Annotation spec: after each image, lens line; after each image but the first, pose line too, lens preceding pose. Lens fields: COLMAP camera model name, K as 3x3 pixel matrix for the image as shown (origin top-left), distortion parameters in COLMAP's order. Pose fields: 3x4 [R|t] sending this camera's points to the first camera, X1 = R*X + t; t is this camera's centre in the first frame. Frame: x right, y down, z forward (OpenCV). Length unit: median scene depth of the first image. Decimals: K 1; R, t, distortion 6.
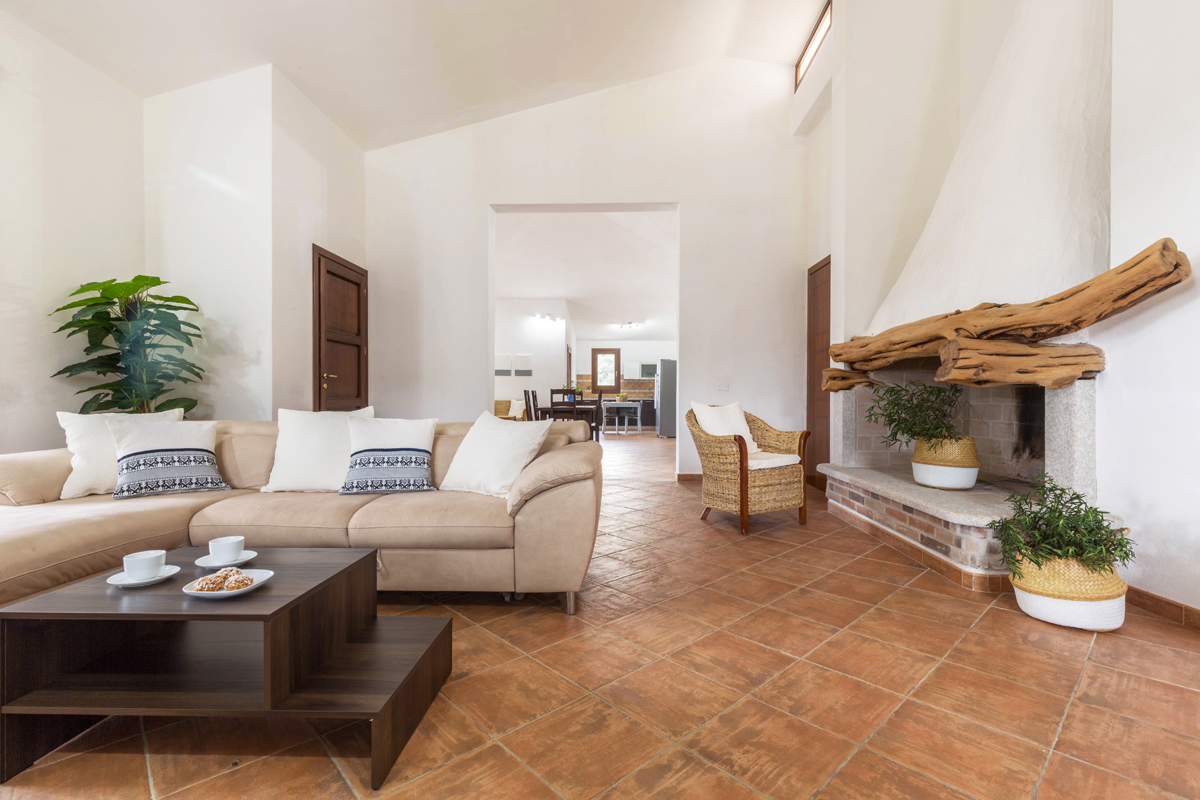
lens RADIAL K [[556.7, 0, 600.0], [0, 556.7, 400.0], [0, 0, 1]] dist [0.020440, -0.000109]
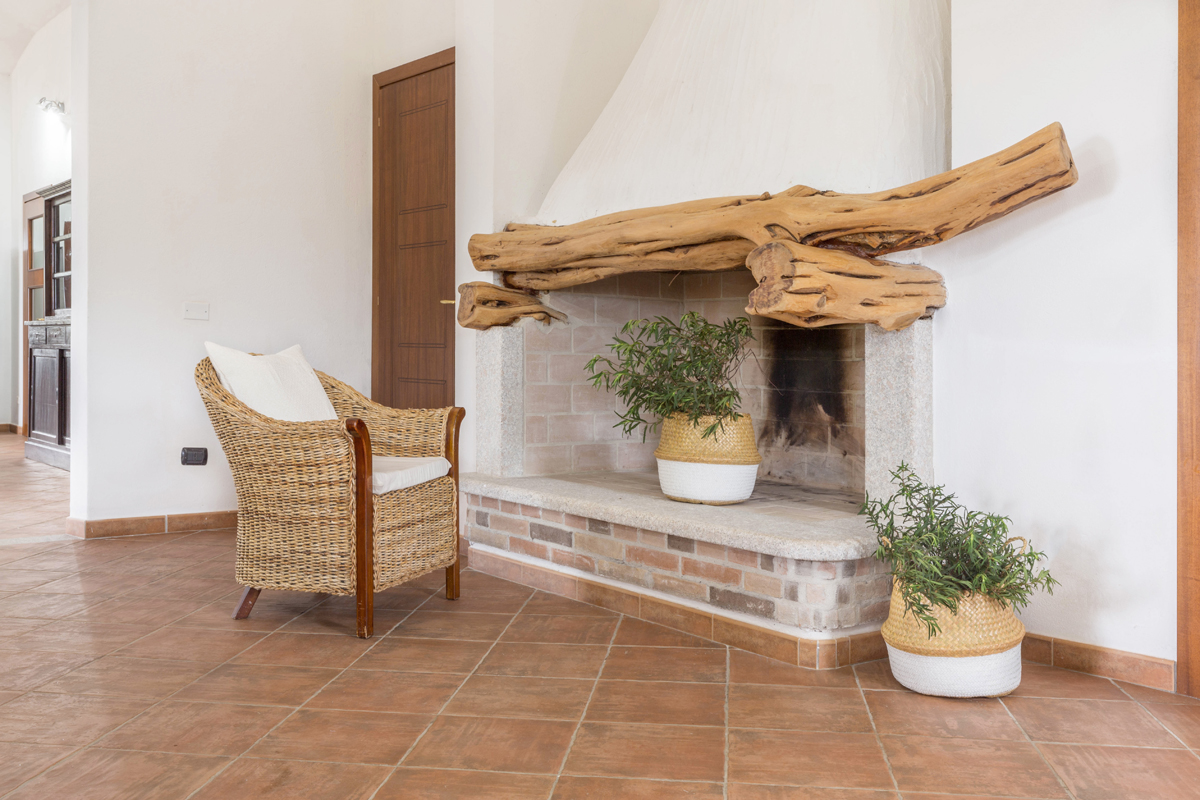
lens RADIAL K [[1182.7, 0, 599.2], [0, 1182.7, 350.4], [0, 0, 1]] dist [0.016247, 0.000207]
pose [[0.752037, 0.016312, 0.658919, -0.287718], [-0.016687, 0.999844, -0.005707, 0.012254], [-0.658909, -0.006704, 0.752193, 0.187993]]
